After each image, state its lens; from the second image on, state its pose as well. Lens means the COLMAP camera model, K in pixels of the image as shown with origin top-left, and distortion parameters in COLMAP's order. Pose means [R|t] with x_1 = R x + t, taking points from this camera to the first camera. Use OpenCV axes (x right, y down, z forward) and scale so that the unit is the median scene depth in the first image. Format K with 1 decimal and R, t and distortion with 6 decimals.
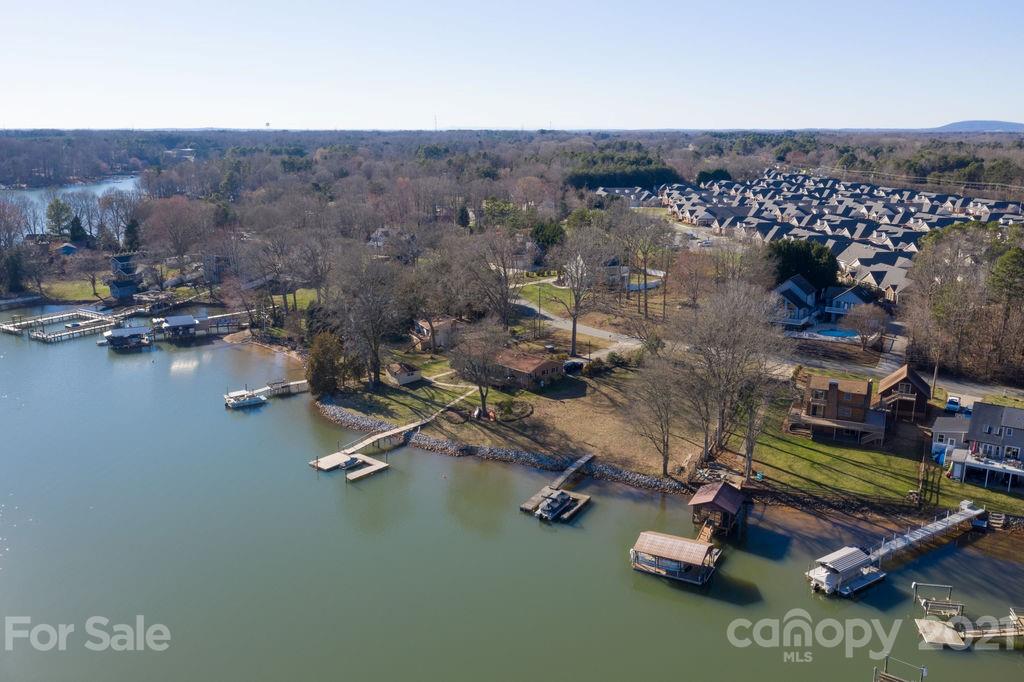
lens RADIAL K [[851.5, 0, 512.0], [0, 851.5, 341.0], [0, 0, 1]] dist [-0.019371, 0.002923]
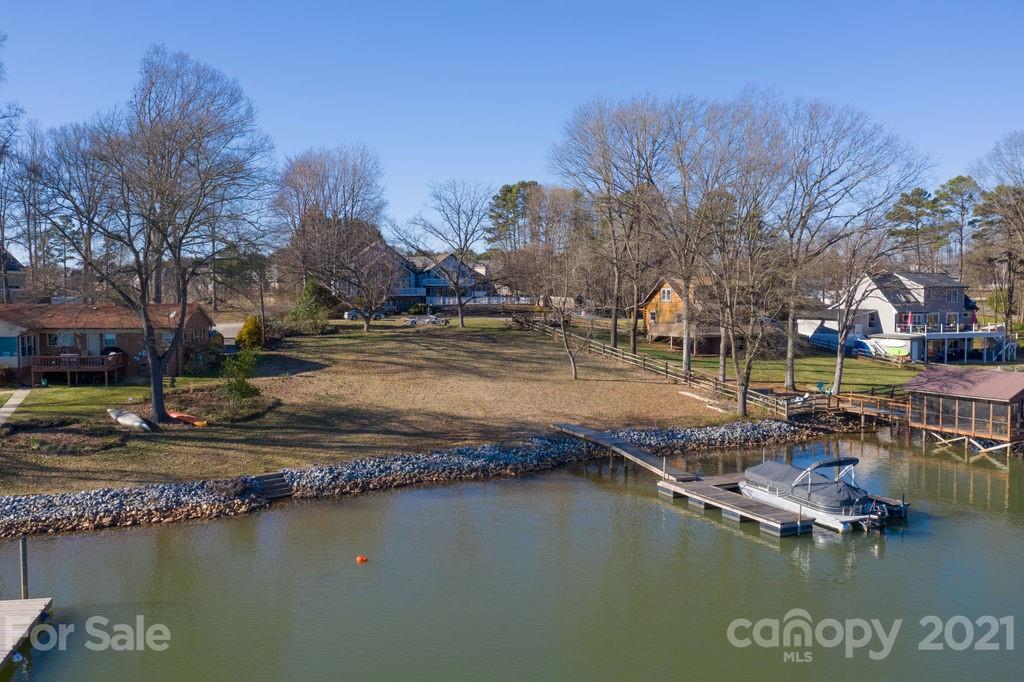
lens RADIAL K [[816.0, 0, 512.0], [0, 816.0, 341.0], [0, 0, 1]] dist [-0.020908, 0.004916]
pose [[0.587699, -0.050424, 0.807507, -0.203061], [0.197941, 0.976687, -0.083072, 0.110175], [-0.784493, 0.208660, 0.583979, 0.707777]]
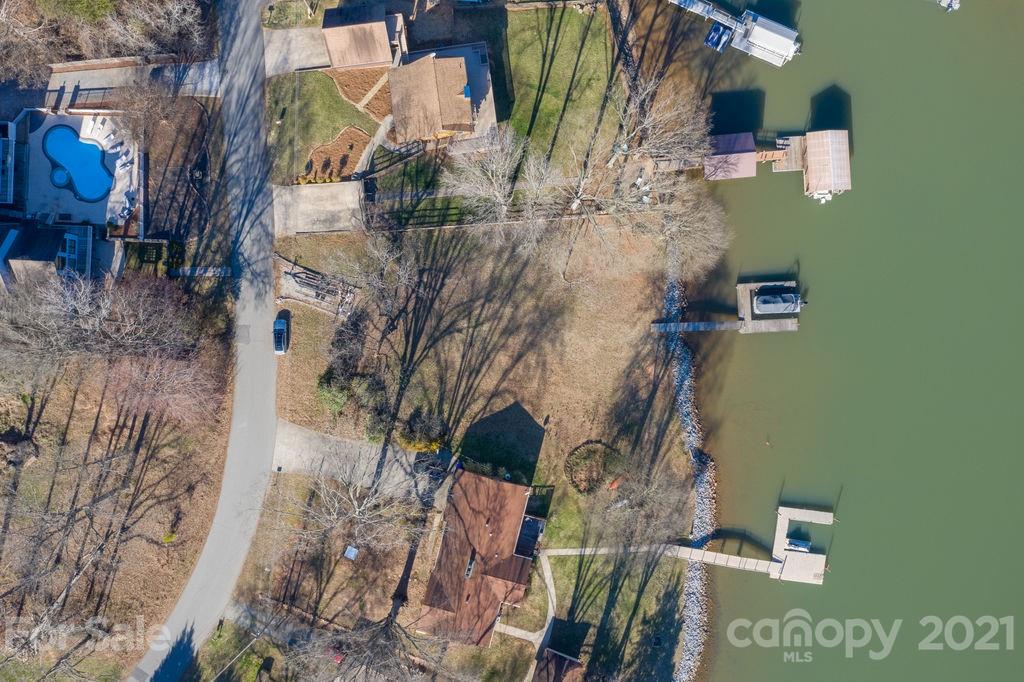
lens RADIAL K [[816.0, 0, 512.0], [0, 816.0, 341.0], [0, 0, 1]] dist [-0.020908, 0.004916]
pose [[-0.522722, -0.852361, -0.015585, 0.154160], [0.193506, -0.136435, 0.971566, -0.659585], [-0.830251, 0.504843, 0.236255, 0.835092]]
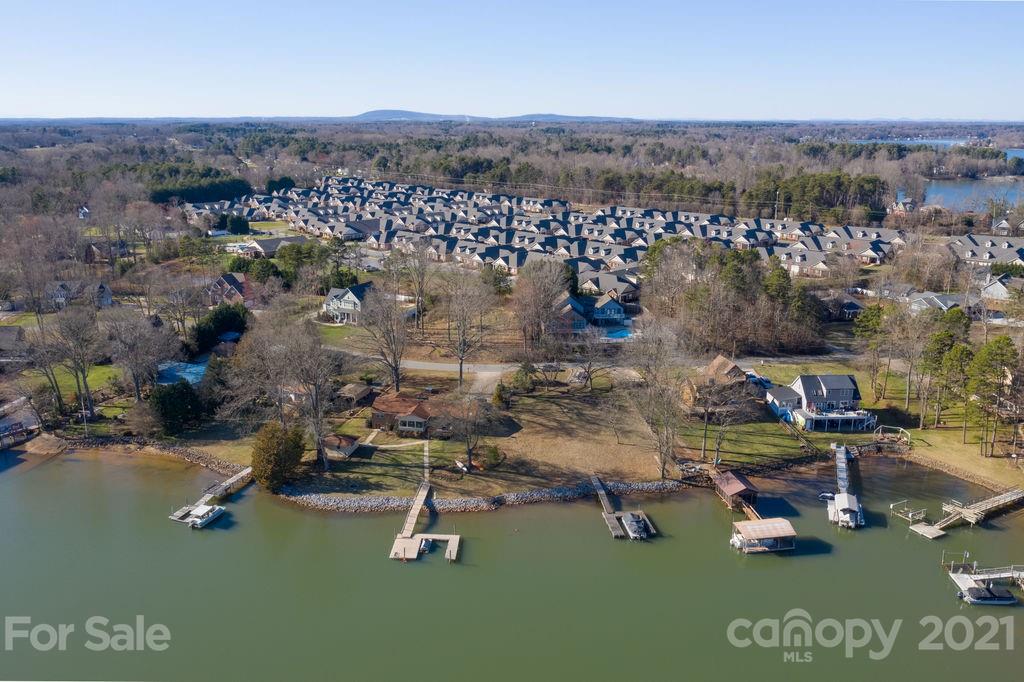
lens RADIAL K [[800.4, 0, 512.0], [0, 800.4, 341.0], [0, 0, 1]] dist [-0.025497, 0.008253]
pose [[0.798603, -0.159926, 0.580222, -0.559765], [0.143360, 0.986848, 0.074687, -0.140368], [-0.584536, 0.023535, 0.811027, 0.133614]]
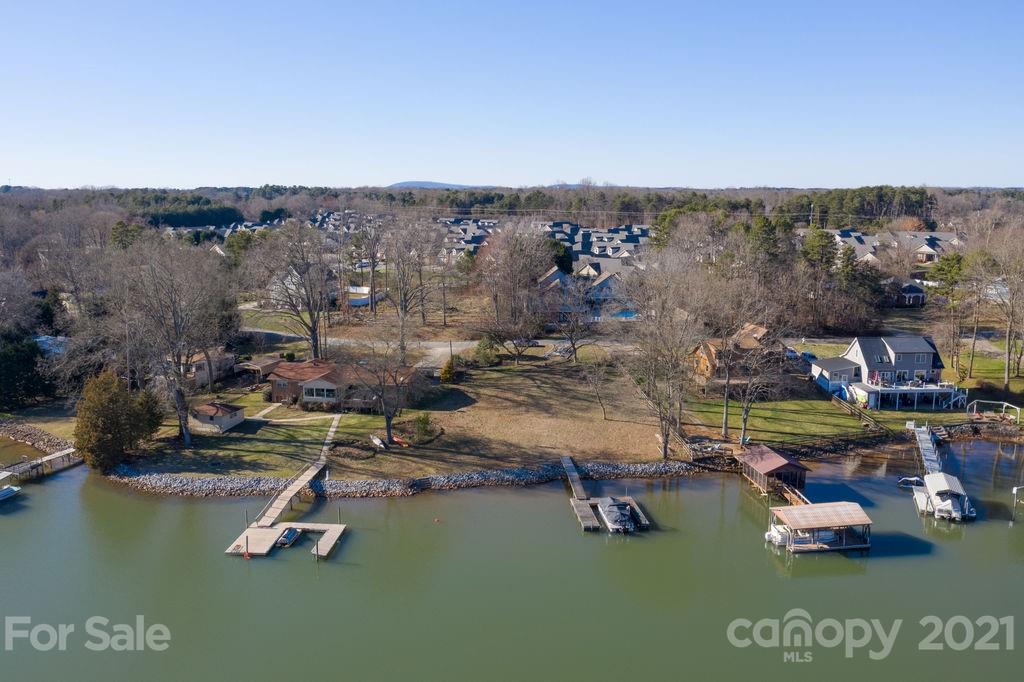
lens RADIAL K [[810.4, 0, 512.0], [0, 810.4, 341.0], [0, 0, 1]] dist [-0.021306, 0.005292]
pose [[0.818464, -0.109096, 0.564105, -0.344313], [0.143621, 0.989486, -0.017018, 0.025120], [-0.556317, 0.094946, 0.825528, 0.328575]]
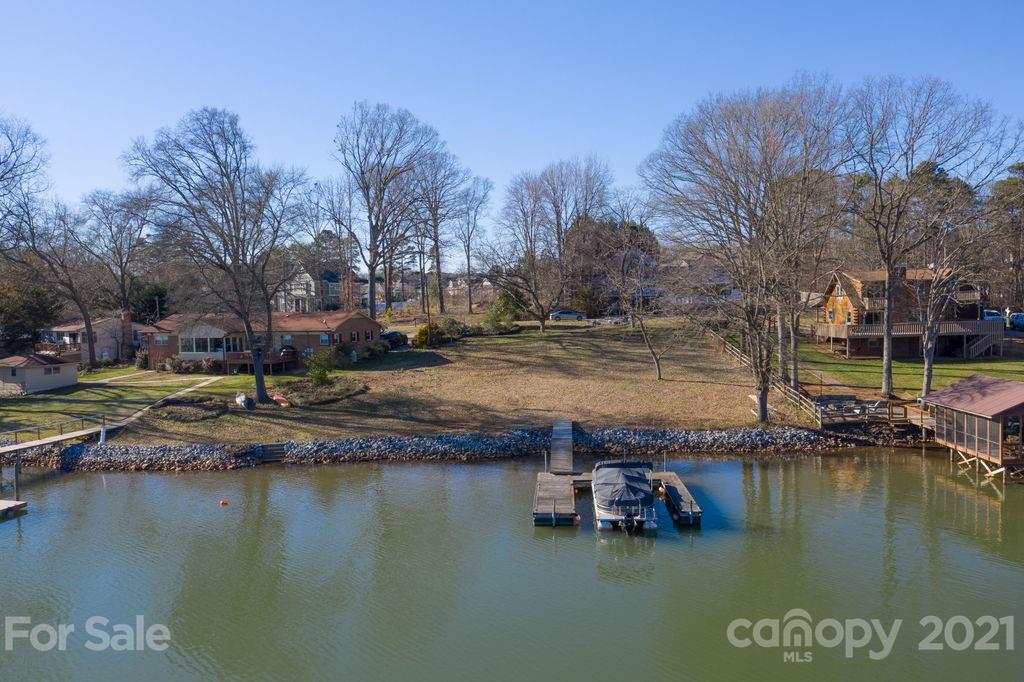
lens RADIAL K [[823.9, 0, 512.0], [0, 823.9, 341.0], [0, 0, 1]] dist [-0.019997, 0.001340]
pose [[0.898894, -0.051229, 0.435161, -0.098914], [0.133516, 0.977936, -0.160670, 0.141739], [-0.417329, 0.202526, 0.885901, 0.569894]]
